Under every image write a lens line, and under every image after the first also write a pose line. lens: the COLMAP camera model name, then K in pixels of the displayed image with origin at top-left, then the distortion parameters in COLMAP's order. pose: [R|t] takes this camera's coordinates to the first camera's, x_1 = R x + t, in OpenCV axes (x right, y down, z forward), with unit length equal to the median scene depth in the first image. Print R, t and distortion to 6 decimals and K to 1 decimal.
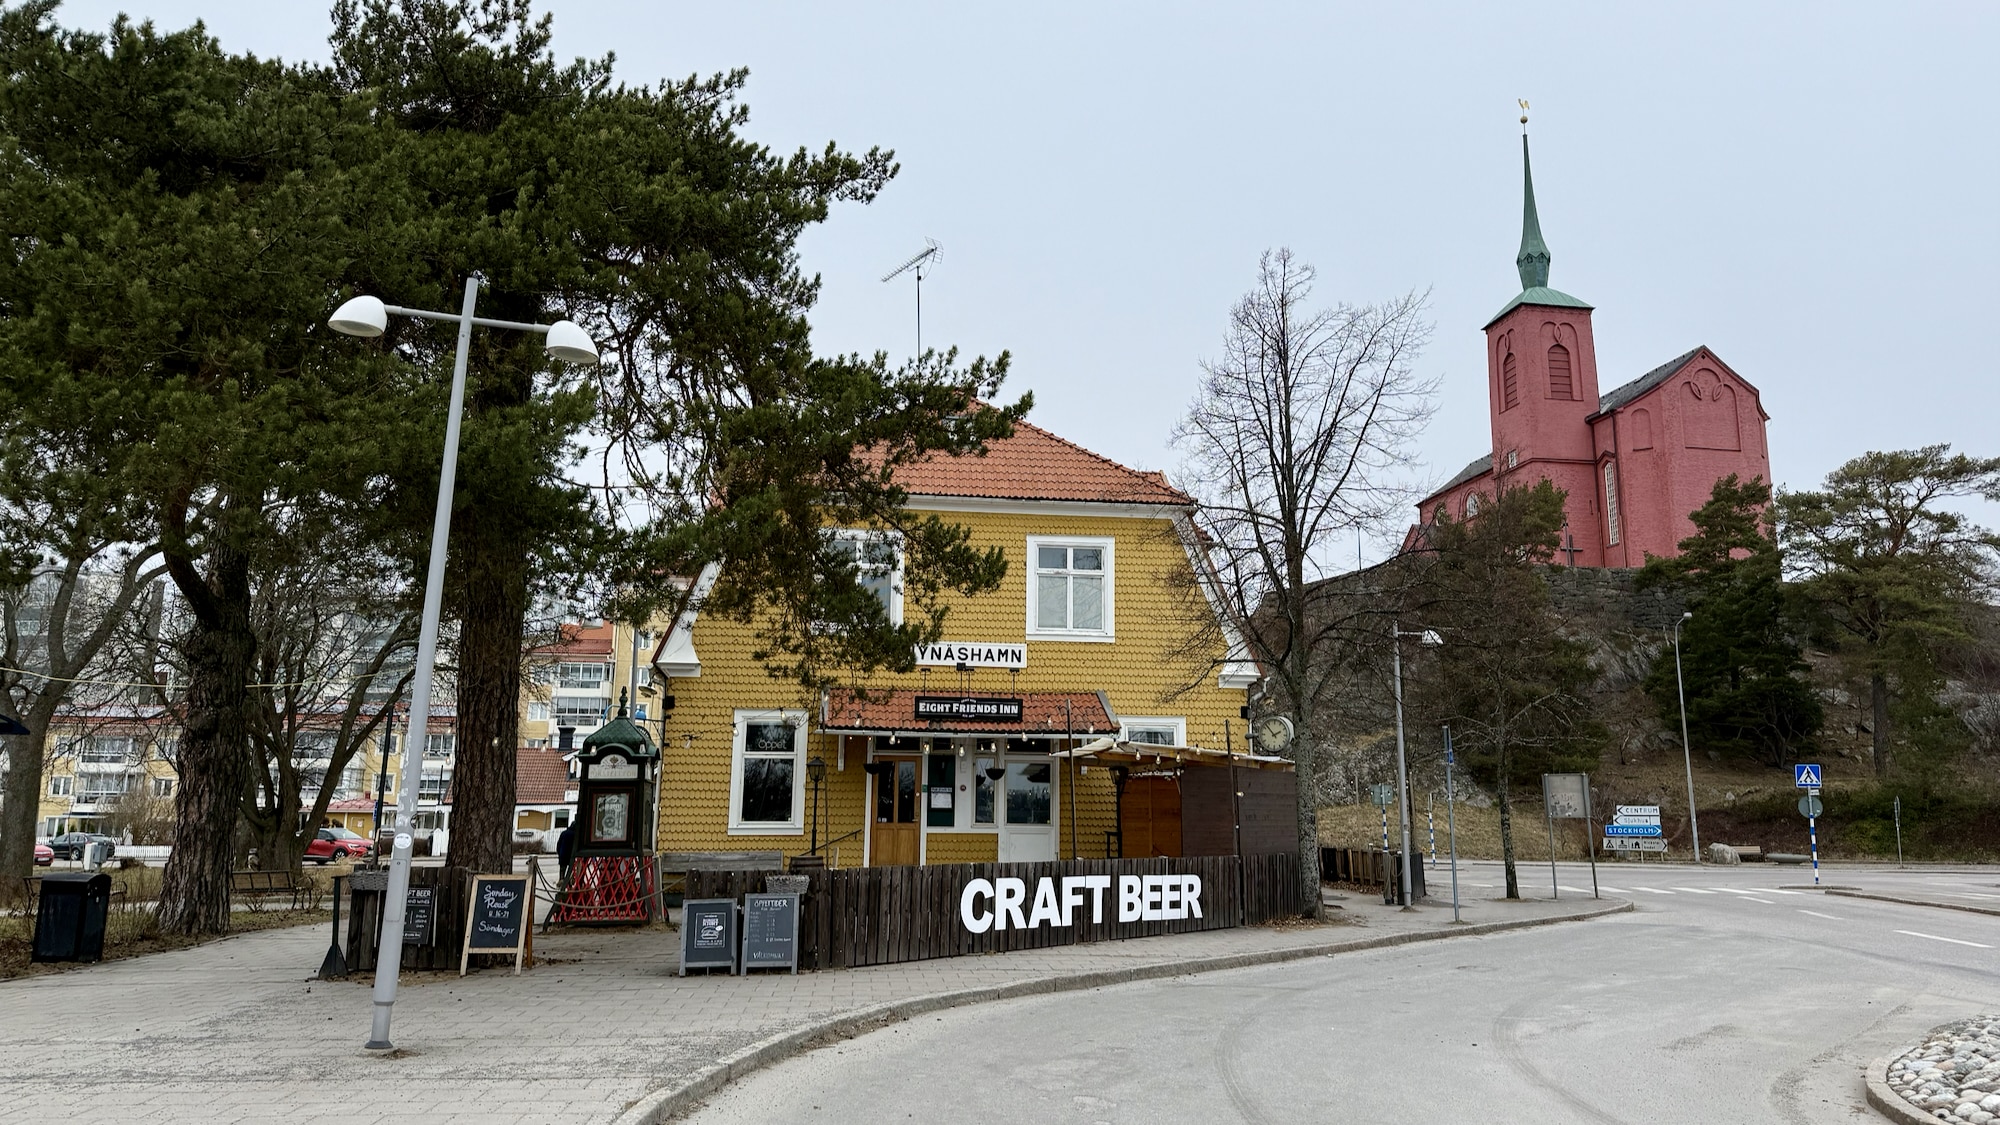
lens RADIAL K [[1347.3, 0, 1000.0], [0, 1347.3, 562.5], [0, 0, 1]] dist [0.150739, -0.219555]
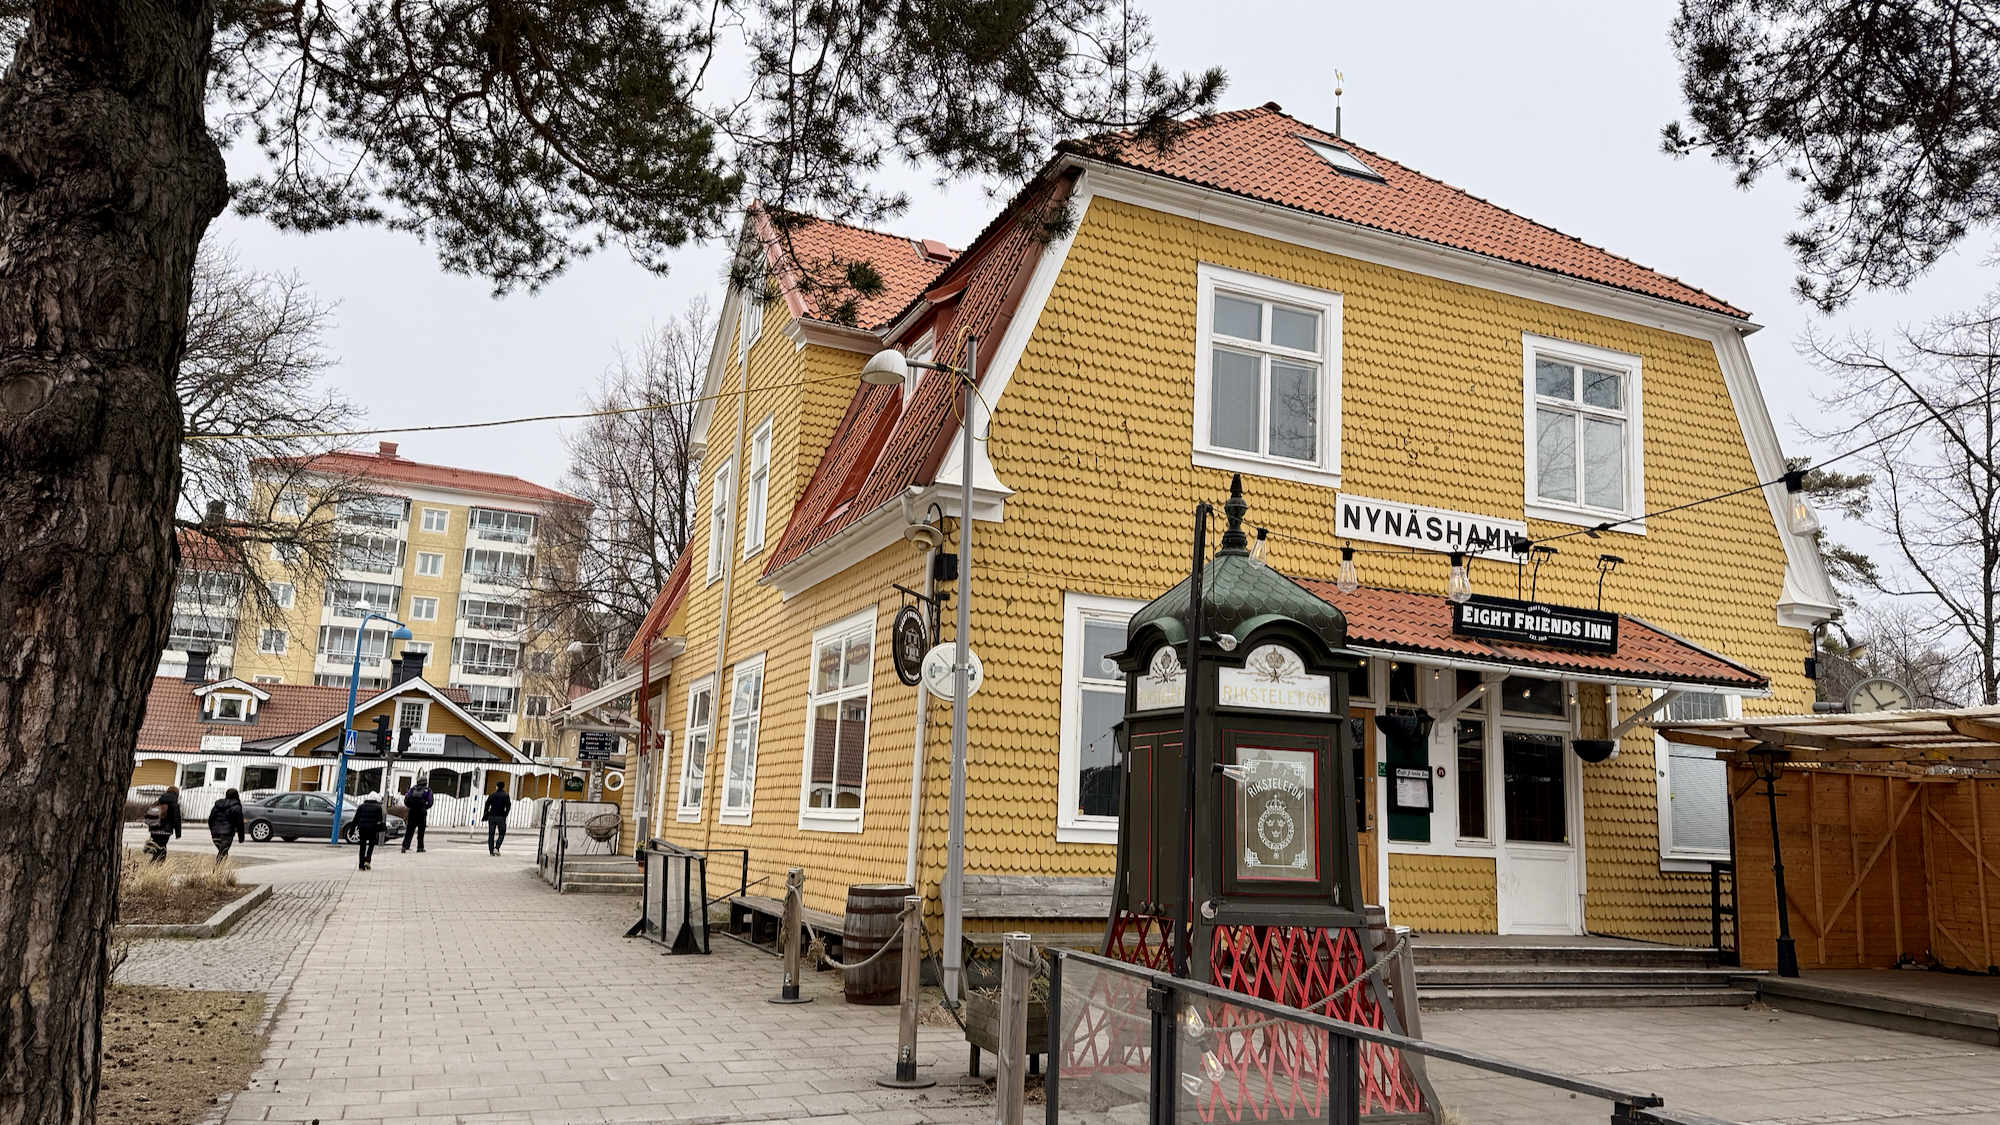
lens RADIAL K [[1358.0, 0, 1000.0], [0, 1358.0, 562.5], [0, 0, 1]] dist [0.150583, -0.157993]
pose [[0.958700, 0.084537, 0.271564, -0.357140], [-0.089626, 0.995955, 0.006370, 0.096168], [-0.269927, -0.030446, 0.962399, 0.521290]]
